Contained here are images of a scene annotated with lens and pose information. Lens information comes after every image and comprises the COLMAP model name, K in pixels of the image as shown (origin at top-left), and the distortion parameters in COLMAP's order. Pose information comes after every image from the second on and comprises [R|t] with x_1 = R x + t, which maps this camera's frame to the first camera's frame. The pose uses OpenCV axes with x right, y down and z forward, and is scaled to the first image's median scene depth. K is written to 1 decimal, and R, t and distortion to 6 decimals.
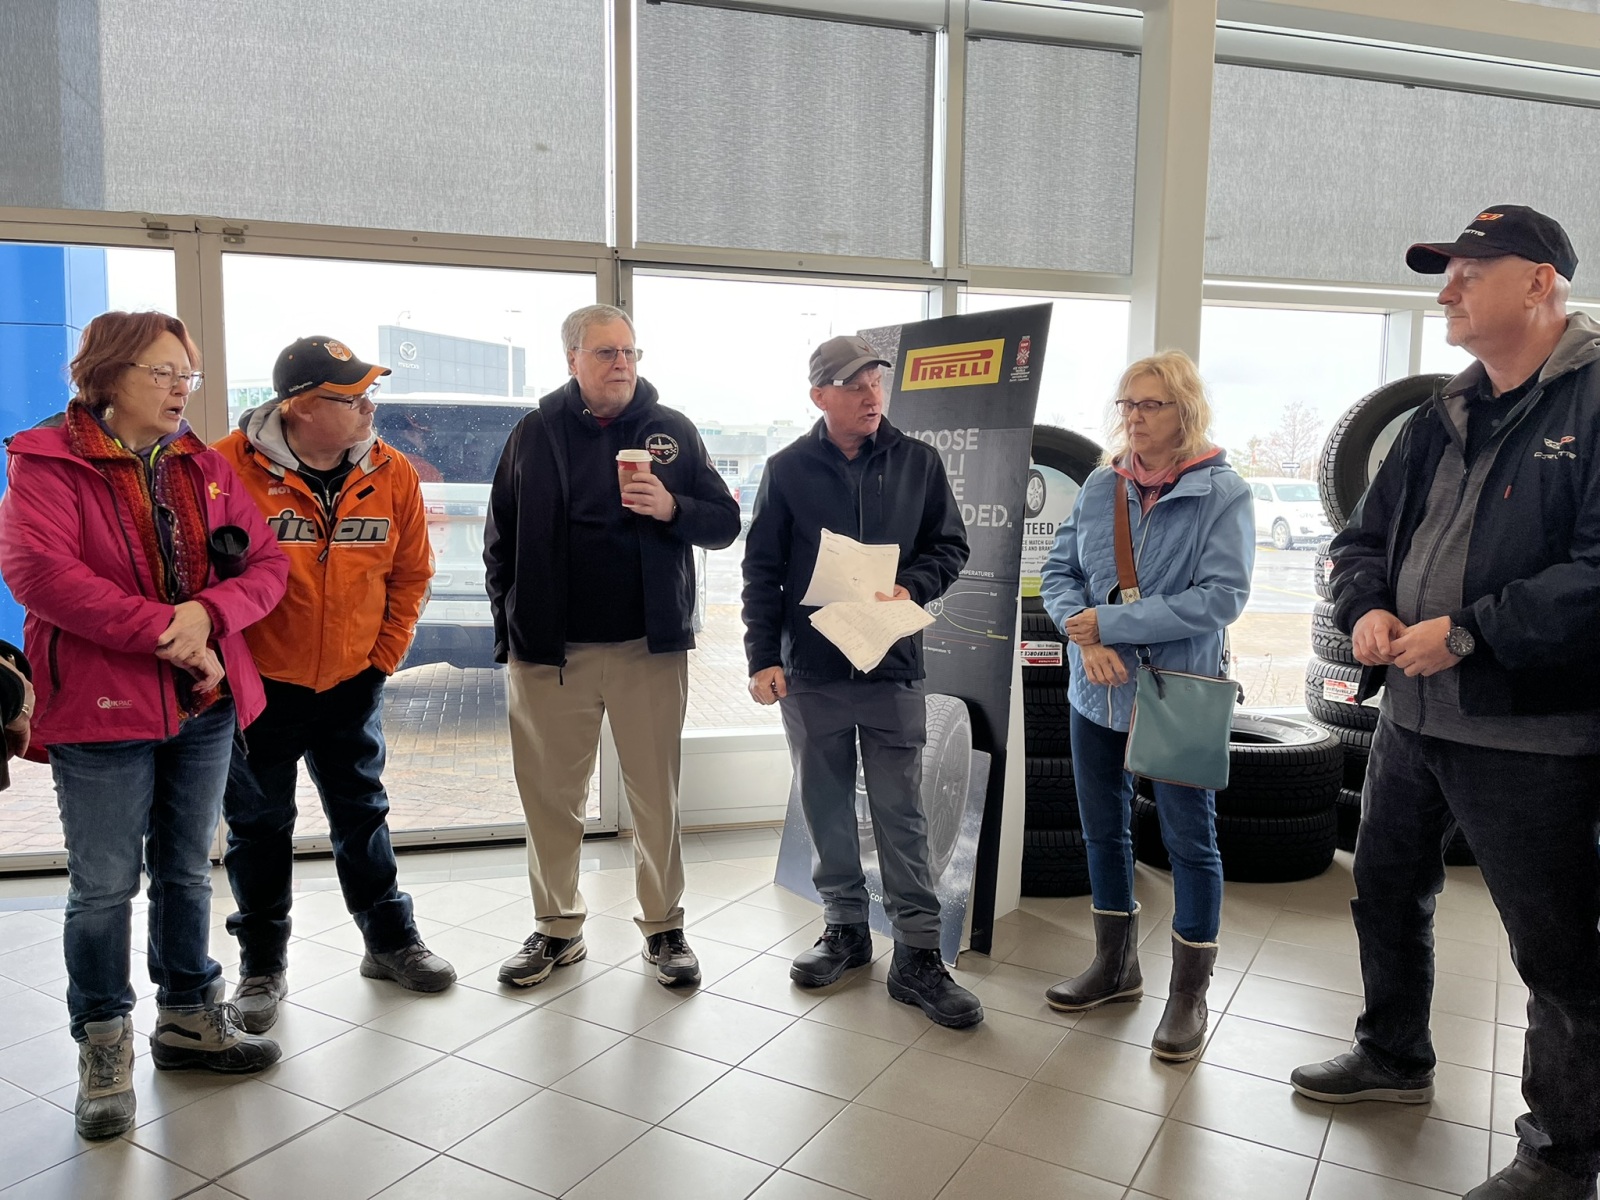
lens RADIAL K [[1251.0, 0, 807.0], [0, 1251.0, 577.1], [0, 0, 1]] dist [0.071144, -0.106444]
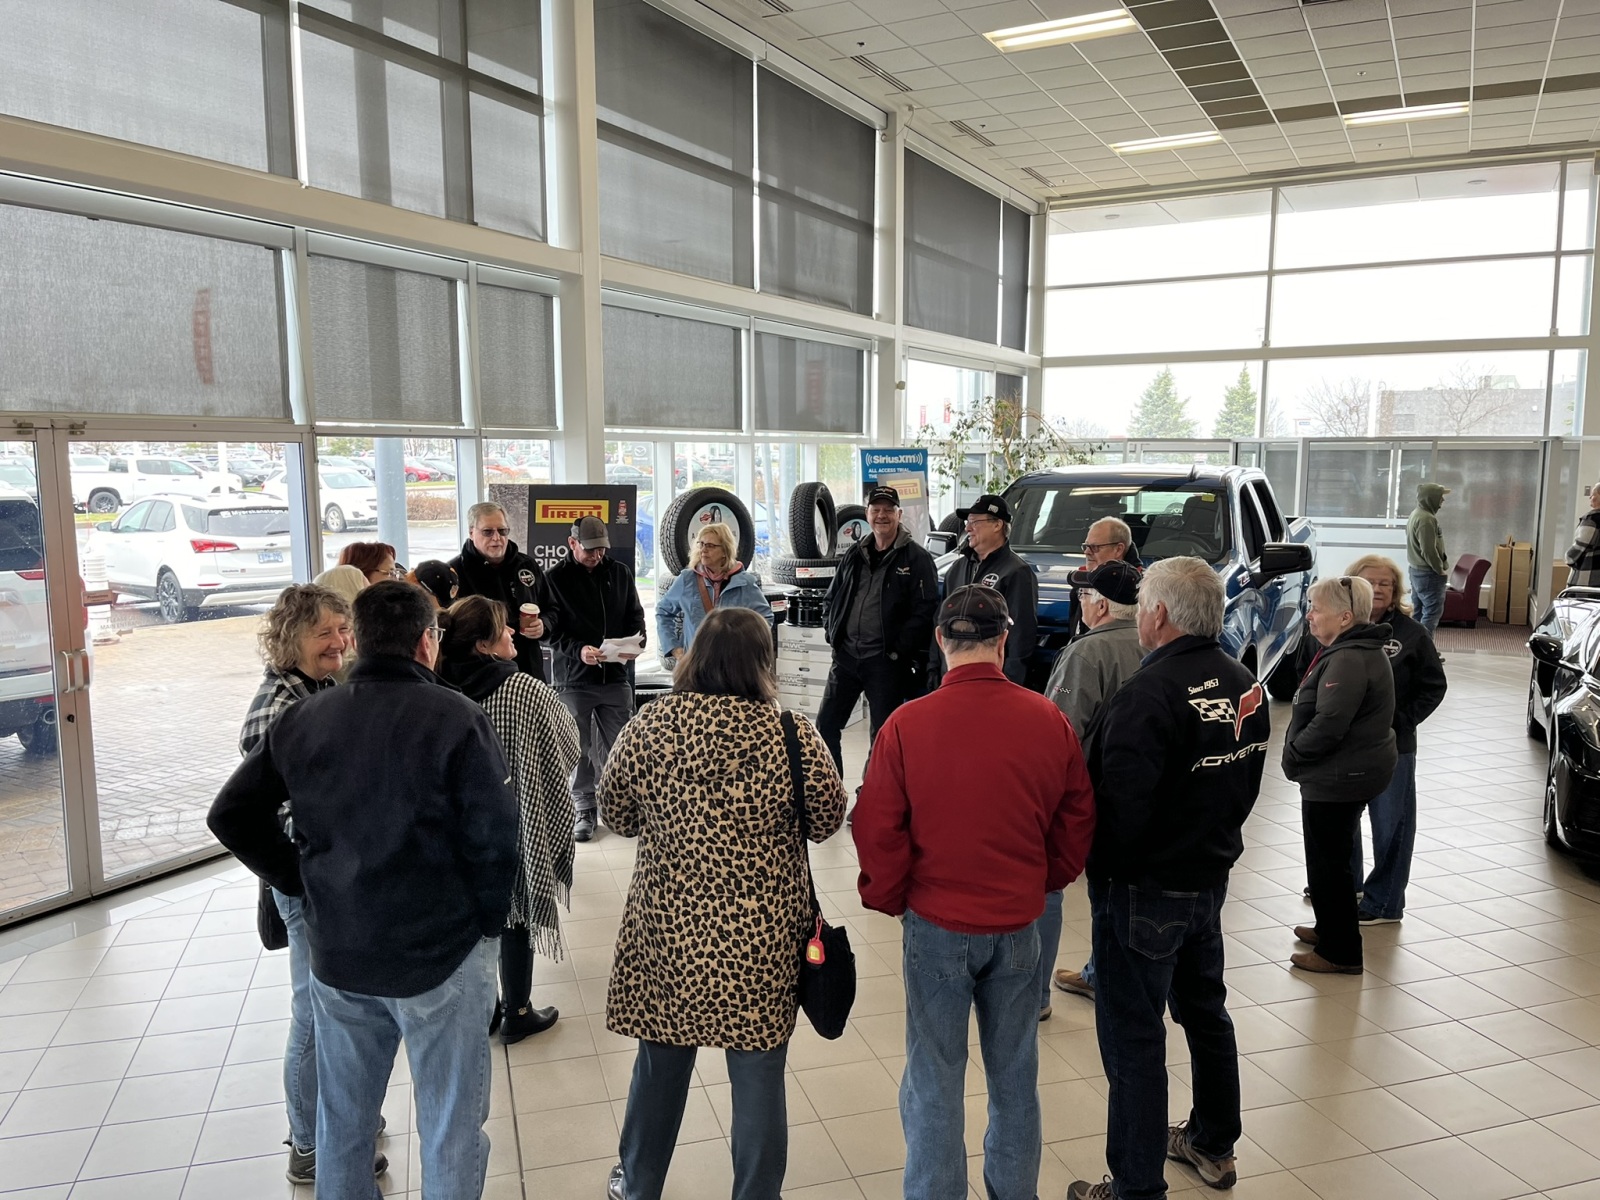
lens RADIAL K [[1207.6, 0, 800.0], [0, 1207.6, 600.0], [0, 0, 1]] dist [0.071414, -0.087300]
pose [[0.685218, -0.100609, 0.721355, -0.796566], [0.060980, 0.994861, 0.080830, -0.134344], [-0.725780, -0.011398, 0.687832, -0.400479]]
